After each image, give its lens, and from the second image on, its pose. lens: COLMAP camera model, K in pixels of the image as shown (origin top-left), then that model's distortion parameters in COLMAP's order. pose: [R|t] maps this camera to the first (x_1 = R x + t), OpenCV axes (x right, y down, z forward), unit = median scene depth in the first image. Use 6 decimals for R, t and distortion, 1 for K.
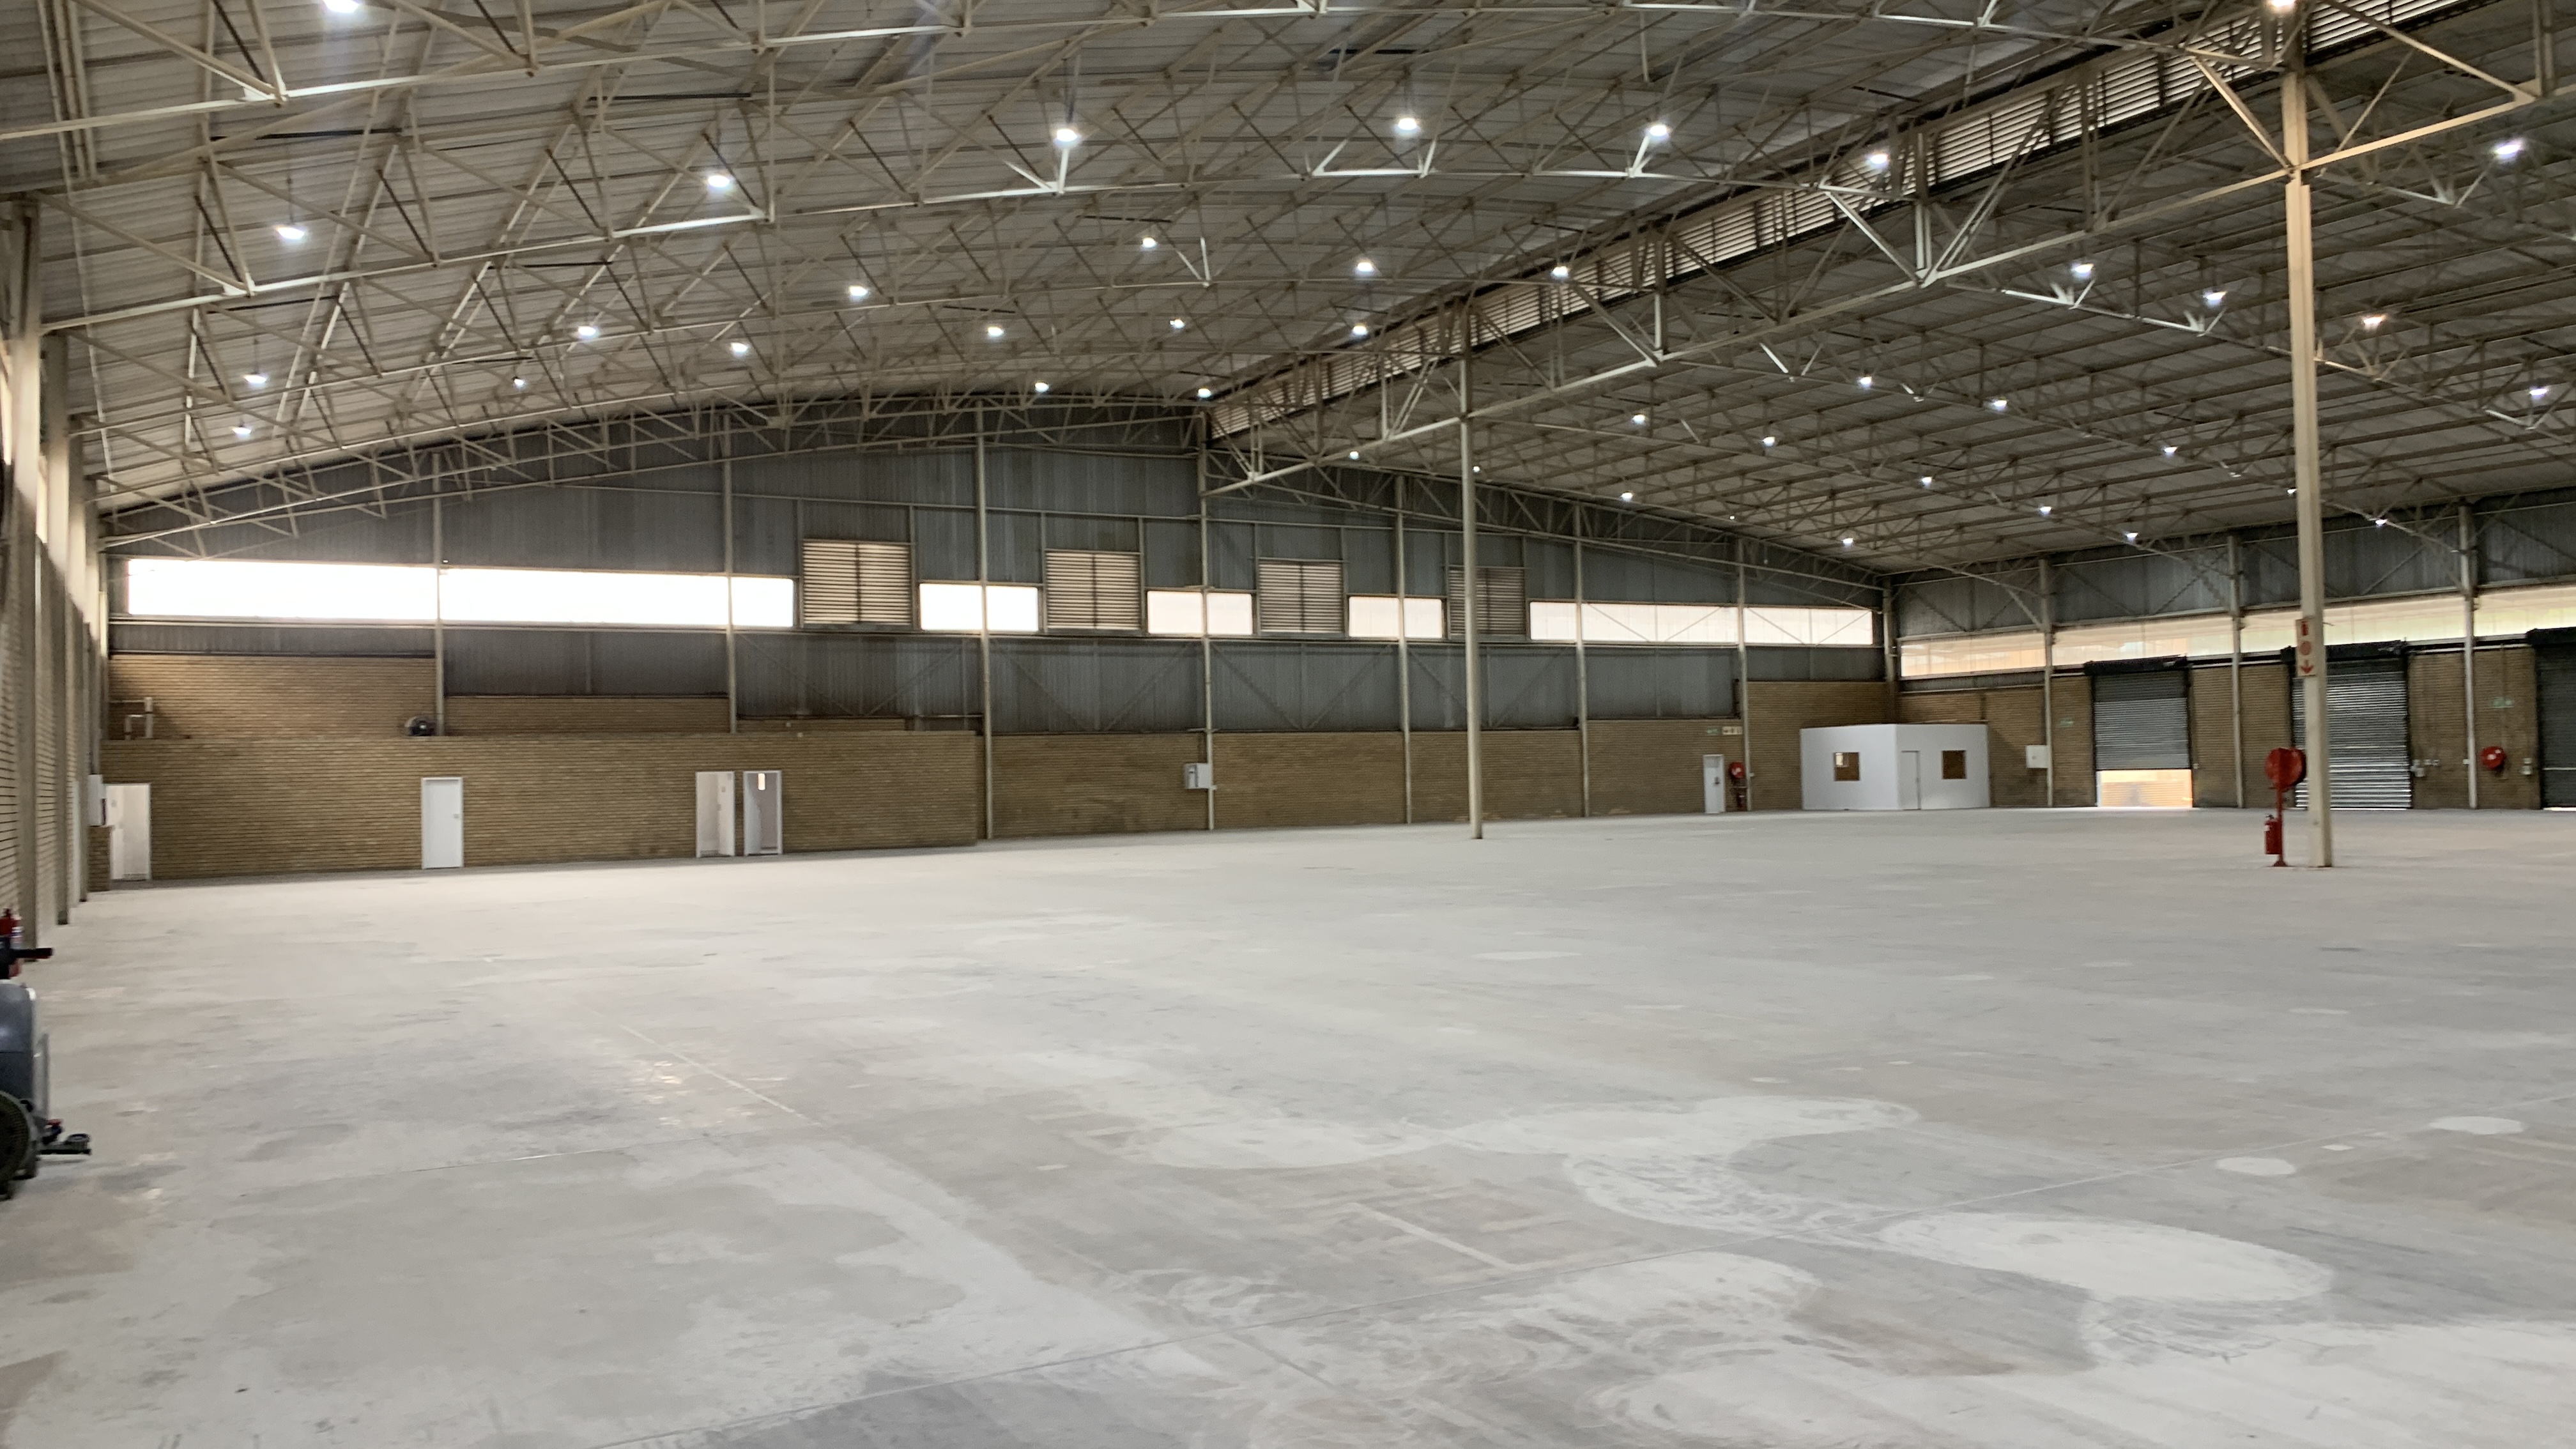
lens RADIAL K [[1954.5, 0, 1266.1], [0, 1954.5, 711.3], [0, 0, 1]] dist [0.065441, -0.080206]
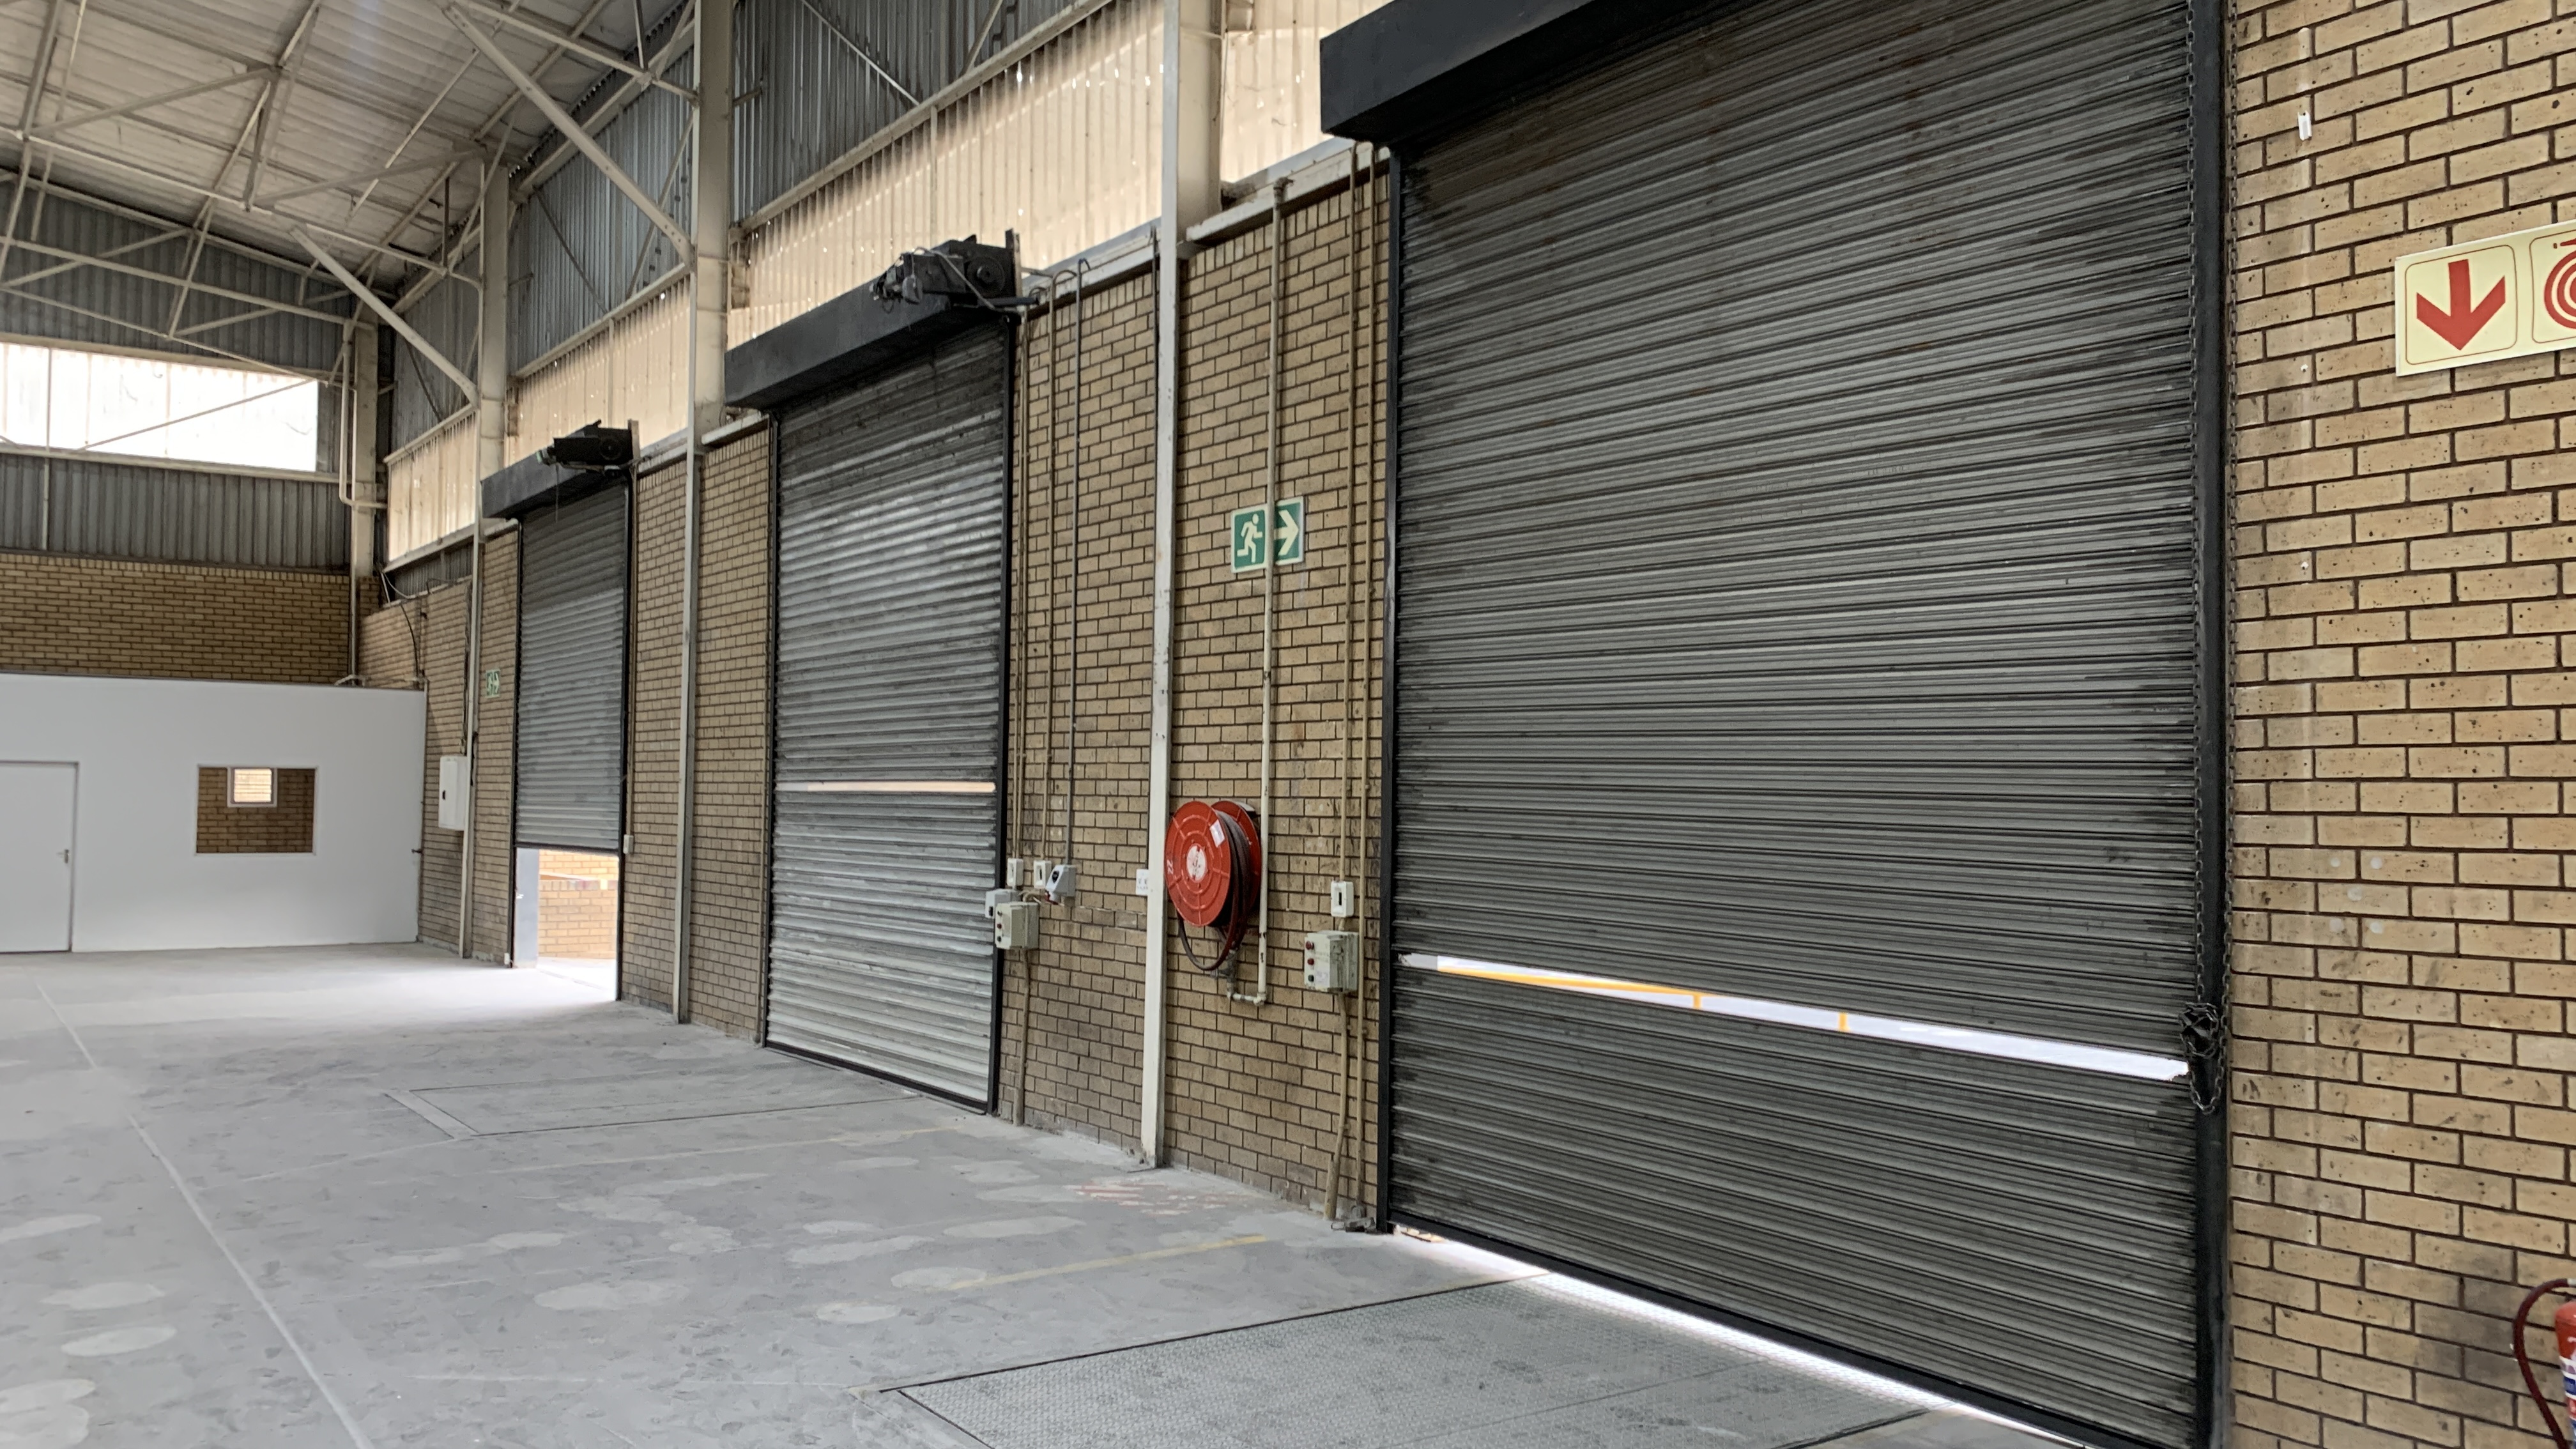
lens RADIAL K [[1954.5, 0, 1303.1], [0, 1954.5, 722.5], [0, 0, 1]] dist [0.065441, -0.080206]
pose [[0.993257, 0.038427, 0.109379, 0.605311], [-0.037440, 0.999238, -0.011070, 0.012664], [-0.109721, 0.006900, 0.993939, 0.831687]]
